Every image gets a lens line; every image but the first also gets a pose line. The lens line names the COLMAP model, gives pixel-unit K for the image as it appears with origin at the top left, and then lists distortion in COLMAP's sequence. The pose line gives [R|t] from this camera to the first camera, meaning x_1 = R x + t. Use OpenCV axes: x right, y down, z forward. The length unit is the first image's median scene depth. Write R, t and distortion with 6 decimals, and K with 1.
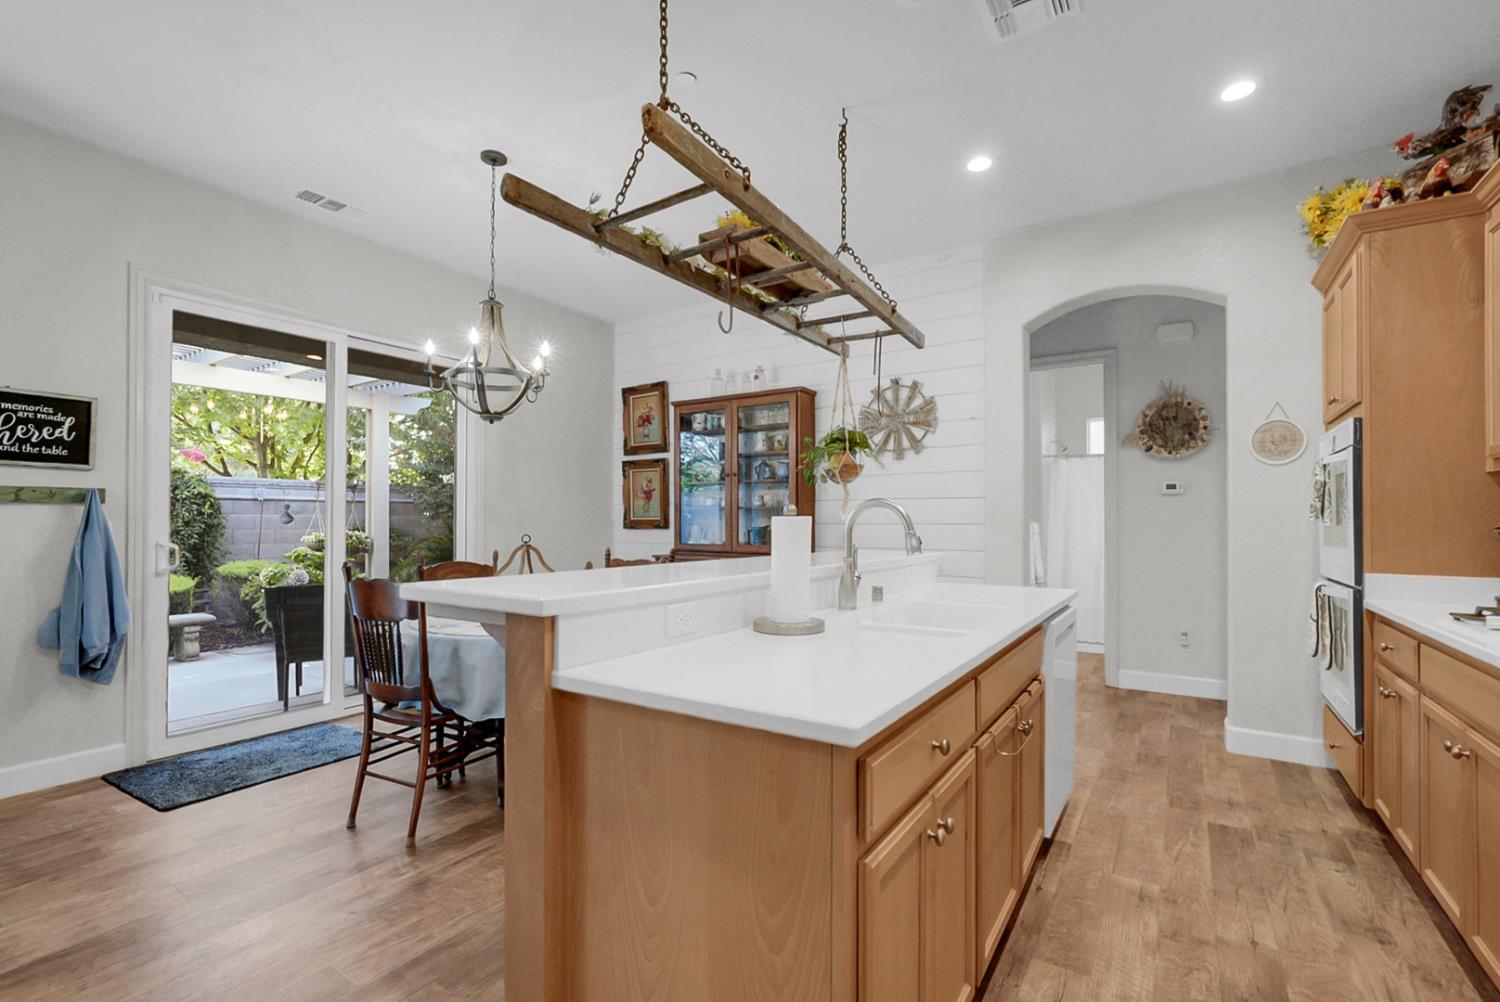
lens RADIAL K [[671.1, 0, 752.6], [0, 671.1, 506.5], [0, 0, 1]] dist [-0.007480, 0.004496]
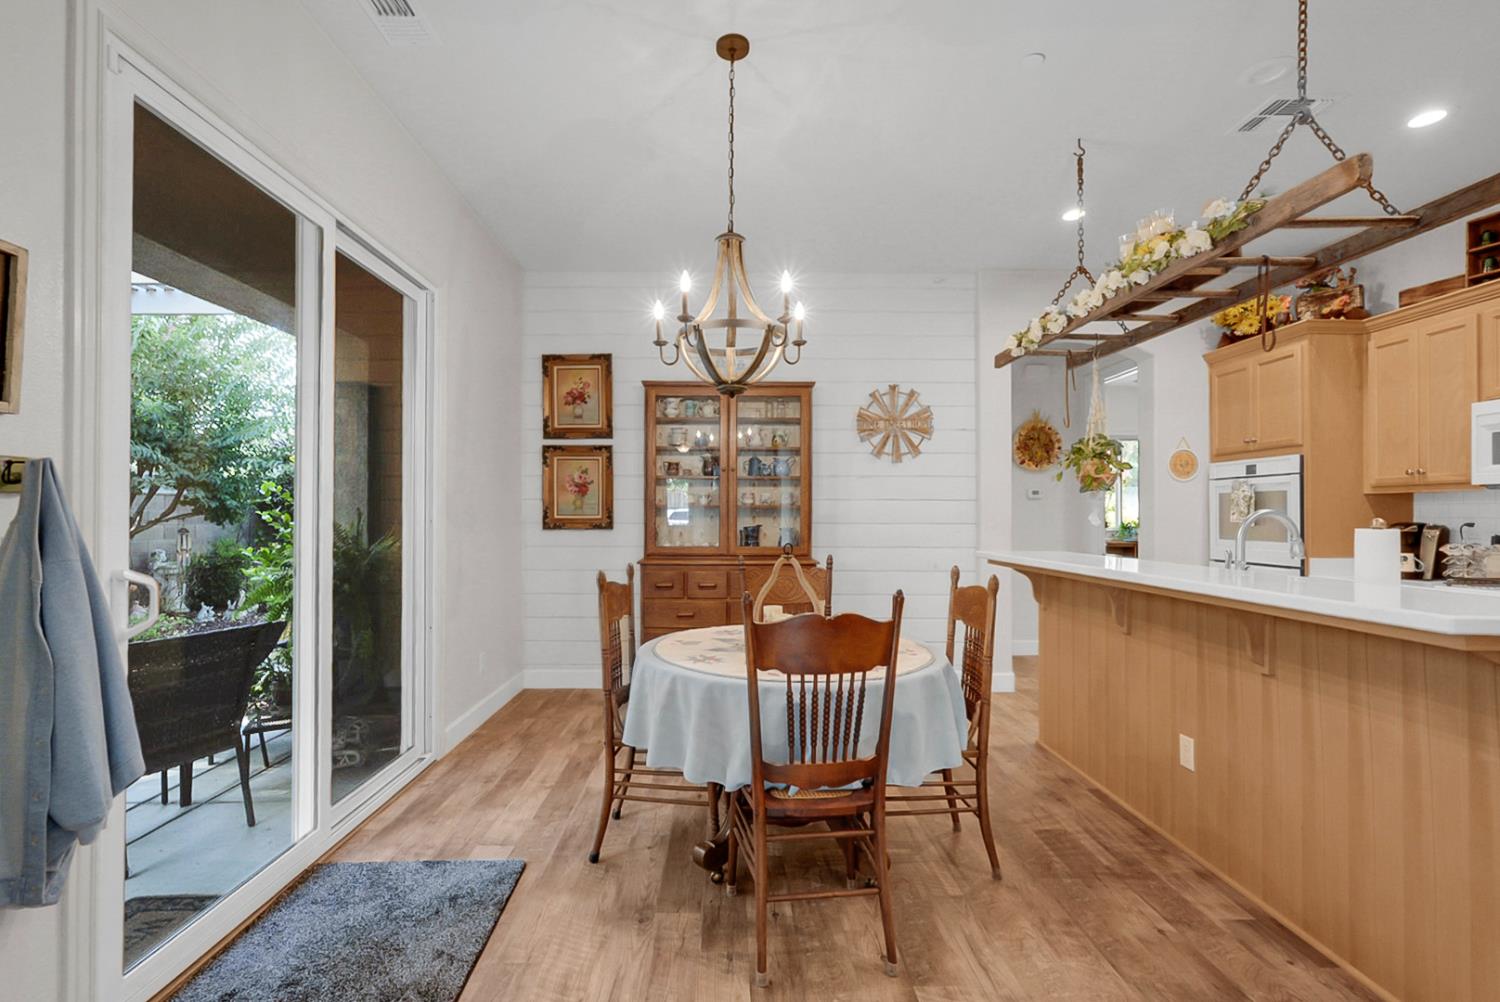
lens RADIAL K [[671.1, 0, 724.8], [0, 671.1, 505.0], [0, 0, 1]] dist [-0.007480, 0.004496]
pose [[0.834732, 0.009106, 0.550581, -0.587822], [-0.014789, 0.999873, 0.005886, -0.005712], [-0.550458, -0.013056, 0.834761, 0.271090]]
